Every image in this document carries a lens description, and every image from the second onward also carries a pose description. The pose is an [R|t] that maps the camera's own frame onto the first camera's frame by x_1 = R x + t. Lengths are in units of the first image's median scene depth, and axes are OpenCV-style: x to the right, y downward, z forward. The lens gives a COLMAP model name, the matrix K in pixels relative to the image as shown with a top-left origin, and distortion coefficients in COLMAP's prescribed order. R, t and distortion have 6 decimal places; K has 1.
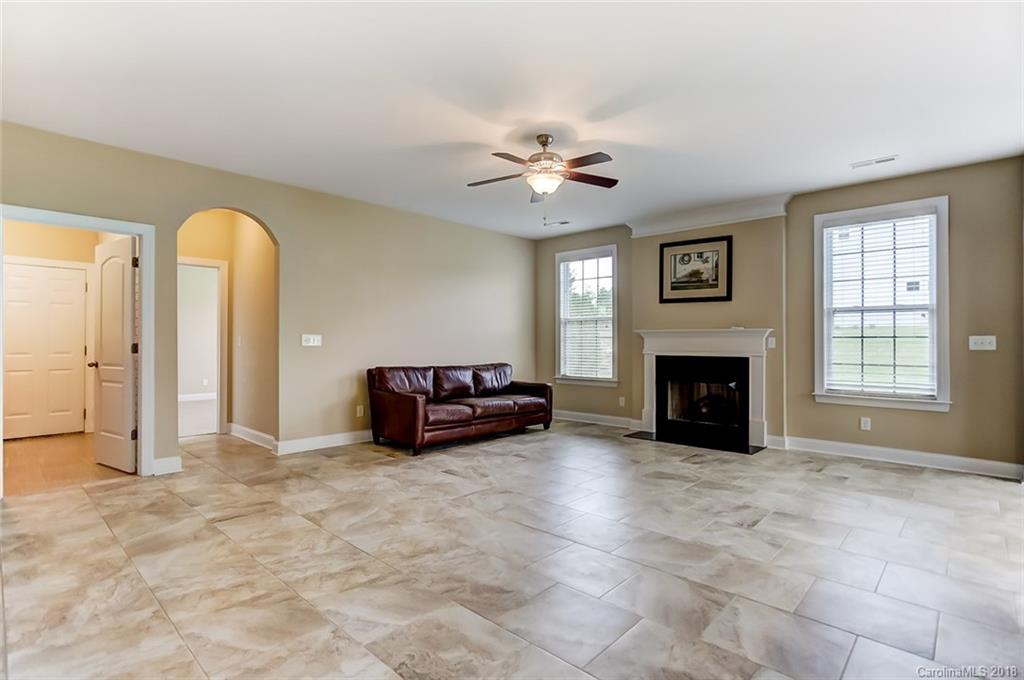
lens RADIAL K [[503.2, 0, 515.9], [0, 503.2, 337.3], [0, 0, 1]] dist [-0.041794, 0.026730]
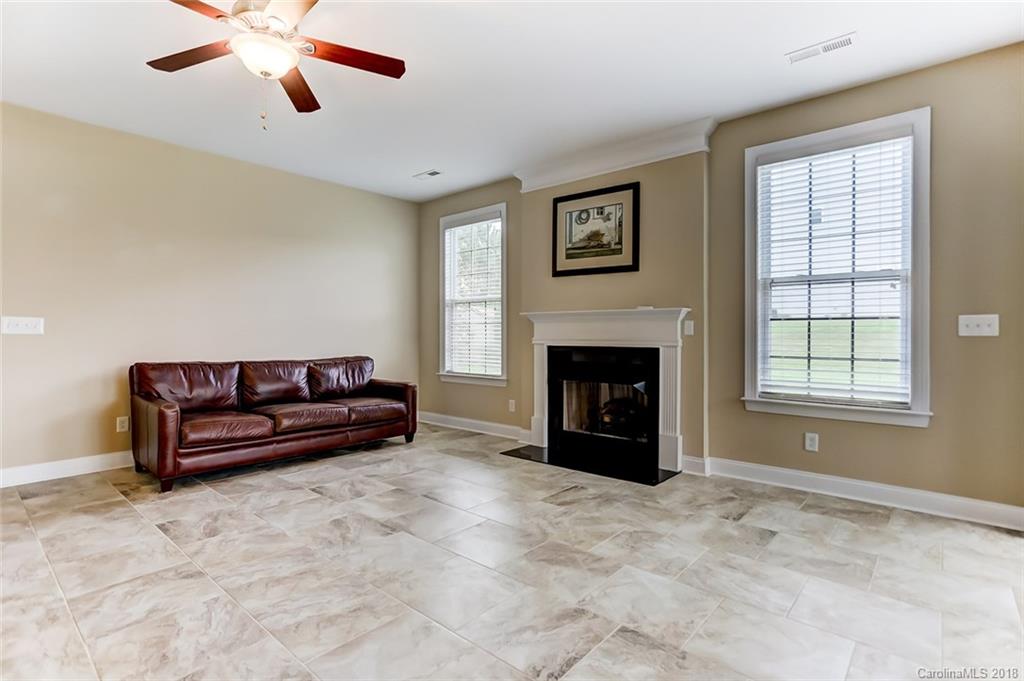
lens RADIAL K [[504.0, 0, 510.4], [0, 504.0, 336.8], [0, 0, 1]] dist [-0.045880, 0.026898]
pose [[0.999633, -0.002920, 0.026915, 0.229954], [0.002482, 0.999864, 0.016276, 0.011231], [-0.026959, -0.016203, 0.999505, 0.274878]]
